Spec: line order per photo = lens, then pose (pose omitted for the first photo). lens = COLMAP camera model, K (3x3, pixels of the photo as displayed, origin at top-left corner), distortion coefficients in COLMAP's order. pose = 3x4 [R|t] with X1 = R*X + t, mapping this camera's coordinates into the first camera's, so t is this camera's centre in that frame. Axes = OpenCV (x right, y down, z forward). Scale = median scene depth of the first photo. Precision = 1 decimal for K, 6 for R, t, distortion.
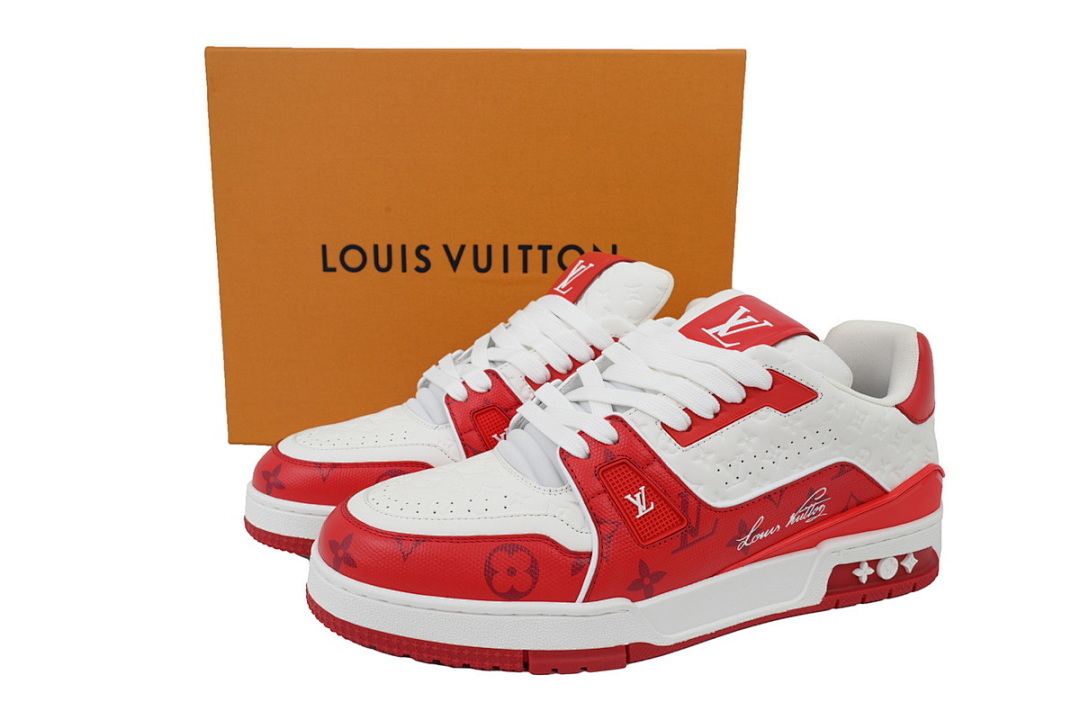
lens RADIAL K [[847.6, 0, 535.3], [0, 847.6, 363.1], [0, 0, 1]] dist [-0.024234, 0.009426]
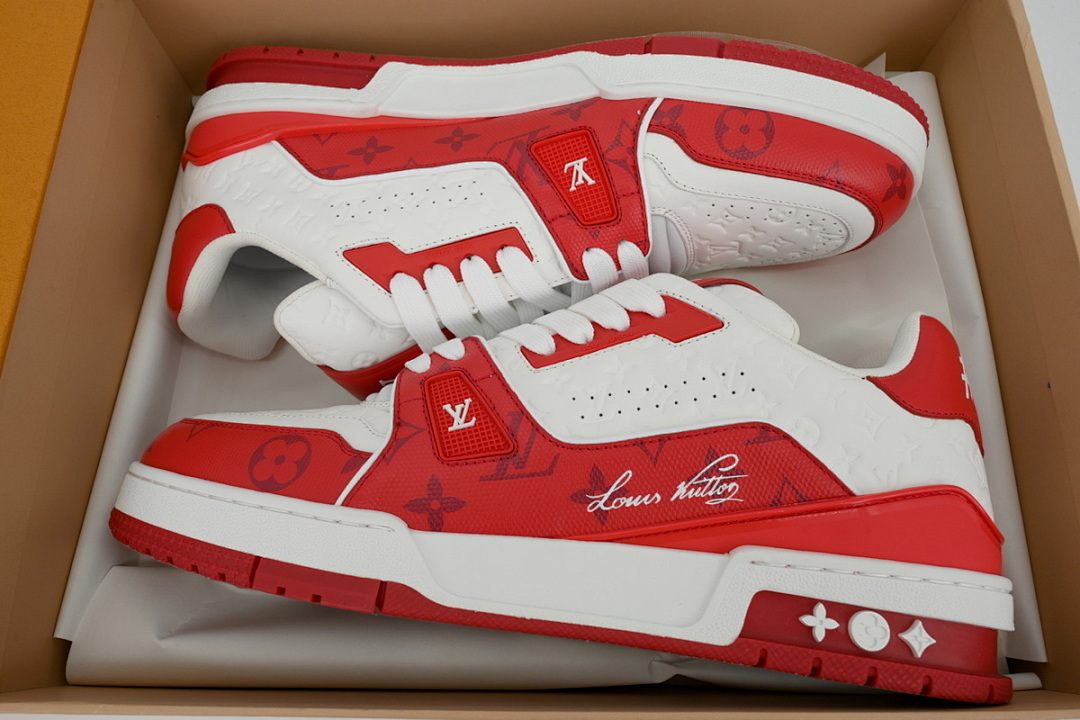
lens RADIAL K [[808.8, 0, 540.8], [0, 808.8, 355.1], [0, 0, 1]] dist [-0.005268, 0.000885]
pose [[0.921659, 0.019347, -0.387517, 0.463319], [-0.201070, 0.877997, -0.434386, 0.408576], [0.331835, 0.478274, 0.813105, 0.368855]]
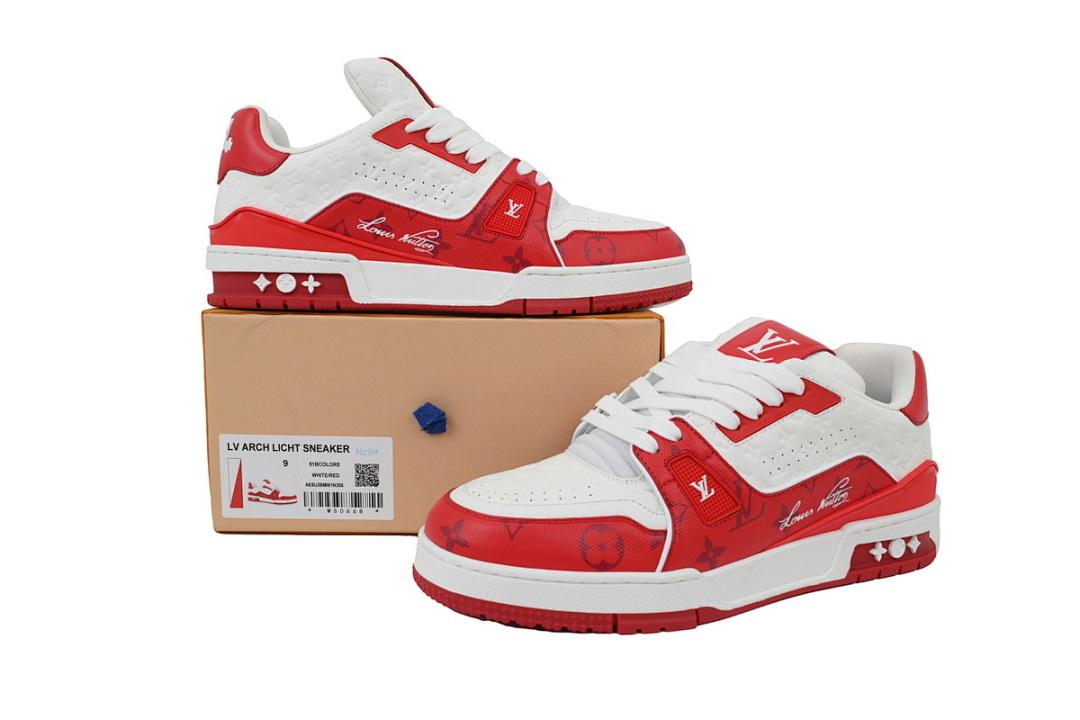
lens RADIAL K [[847.6, 0, 533.9], [0, 847.6, 356.1], [0, 0, 1]] dist [-0.024234, 0.009426]
pose [[0.997800, -0.005534, 0.066060, -0.184086], [0.010062, 0.997607, -0.068408, 0.054500], [-0.065523, 0.068922, 0.995468, -0.179526]]
